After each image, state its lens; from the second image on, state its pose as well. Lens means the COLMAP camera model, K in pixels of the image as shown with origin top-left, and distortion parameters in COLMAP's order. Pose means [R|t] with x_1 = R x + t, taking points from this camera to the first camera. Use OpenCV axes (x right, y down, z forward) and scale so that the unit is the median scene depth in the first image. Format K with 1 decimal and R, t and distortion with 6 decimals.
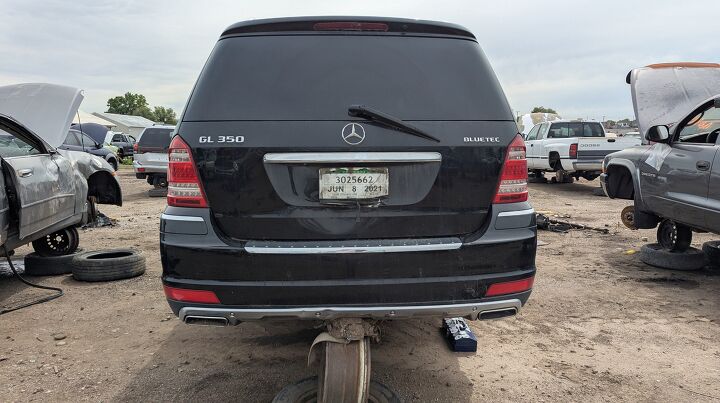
lens RADIAL K [[525.1, 0, 360.0], [0, 525.1, 201.5], [0, 0, 1]] dist [0.079022, -0.082271]
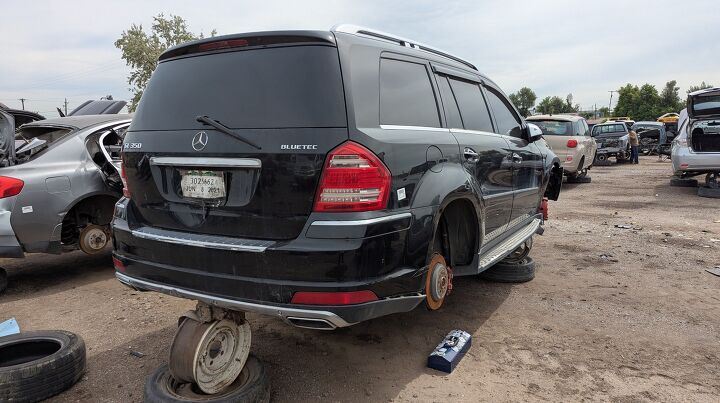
lens RADIAL K [[525.1, 0, 360.0], [0, 525.1, 201.5], [0, 0, 1]] dist [0.079022, -0.082271]
pose [[0.825934, 0.064658, -0.560047, 0.914246], [-0.055287, 0.997902, 0.033675, -0.055189], [0.561049, 0.003150, 0.827776, 0.241645]]
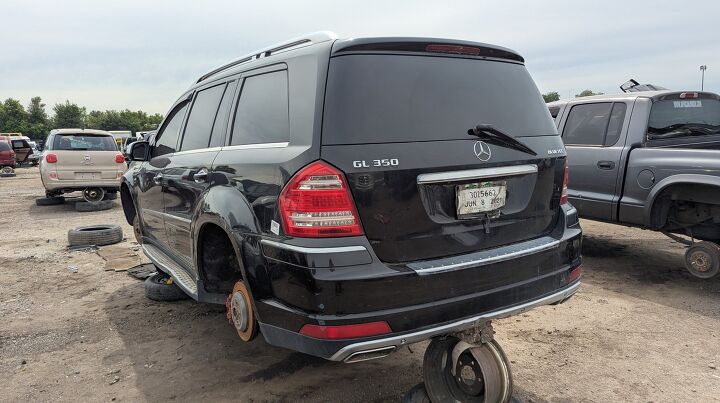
lens RADIAL K [[525.1, 0, 360.0], [0, 525.1, 201.5], [0, 0, 1]] dist [0.079022, -0.082271]
pose [[0.873985, -0.085175, 0.478430, -0.744492], [0.085150, 0.996130, 0.021791, -0.070415], [-0.478435, 0.021693, 0.877855, 0.174005]]
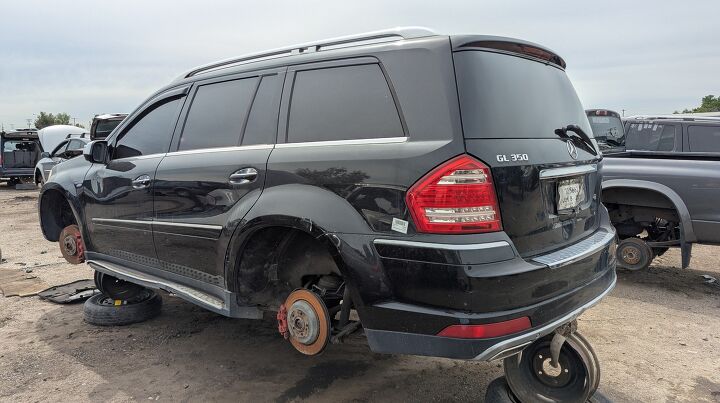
lens RADIAL K [[524.7, 0, 351.1], [0, 524.7, 192.8], [0, 0, 1]] dist [0.076975, -0.079578]
pose [[0.708725, -0.069006, 0.702102, -1.140148], [0.092741, 0.995681, 0.004244, -0.084550], [-0.699362, 0.062106, 0.712064, 0.519602]]
